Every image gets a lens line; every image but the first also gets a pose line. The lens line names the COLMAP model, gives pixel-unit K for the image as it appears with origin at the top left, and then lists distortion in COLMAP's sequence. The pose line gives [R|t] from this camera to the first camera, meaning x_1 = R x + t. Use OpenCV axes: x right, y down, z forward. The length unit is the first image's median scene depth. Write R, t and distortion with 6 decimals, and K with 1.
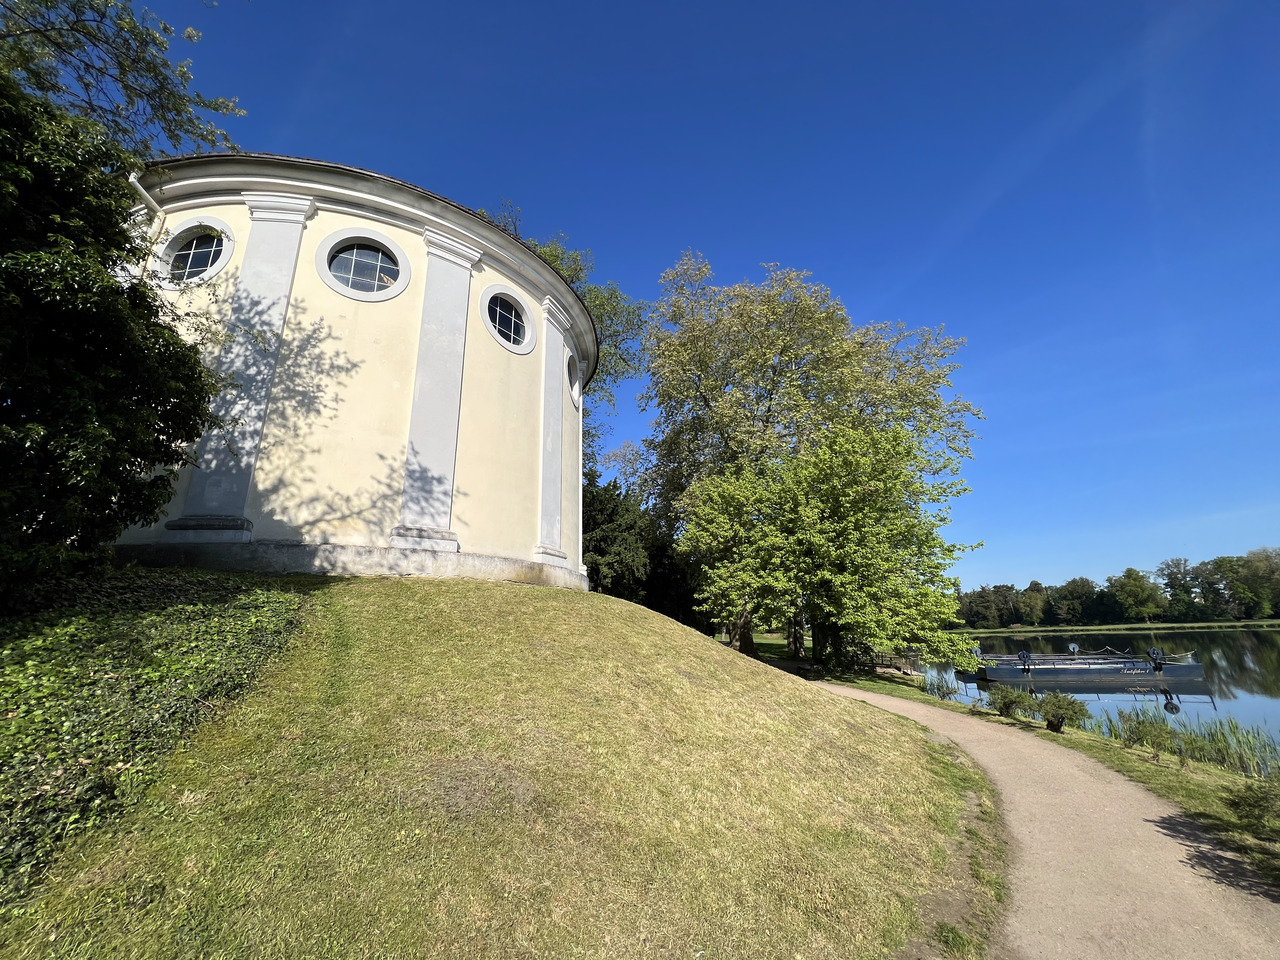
lens RADIAL K [[513.8, 0, 642.9], [0, 513.8, 473.5], [0, 0, 1]] dist [0.002785, -0.000619]
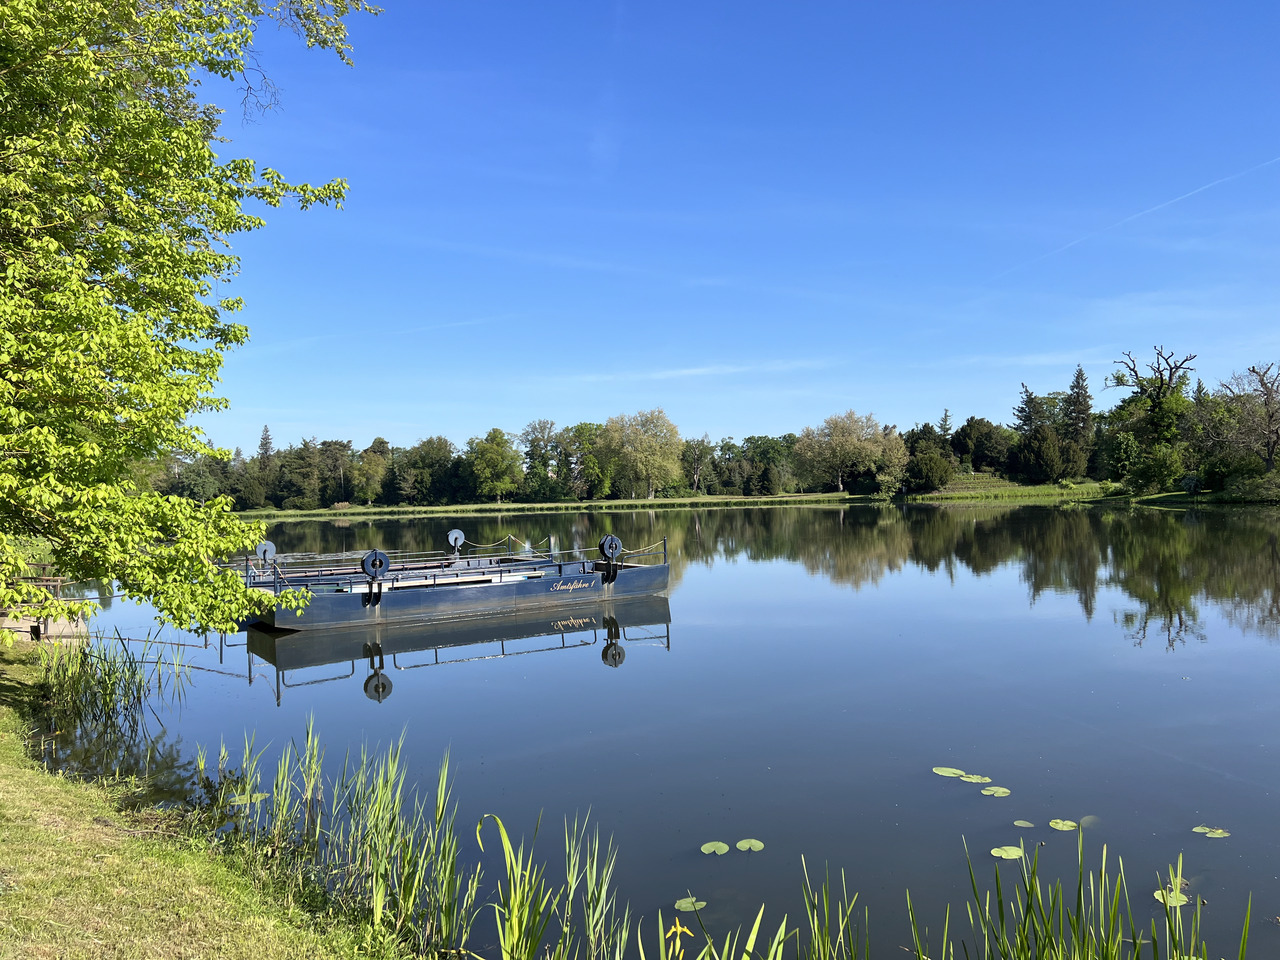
lens RADIAL K [[980.7, 0, 643.2], [0, 980.7, 479.6], [0, 0, 1]] dist [0.054281, -0.056677]
pose [[0.617701, 0.029181, 0.785872, 0.079176], [-0.232597, 0.961381, 0.147126, 0.039037], [-0.751228, -0.273671, 0.600633, 0.117545]]
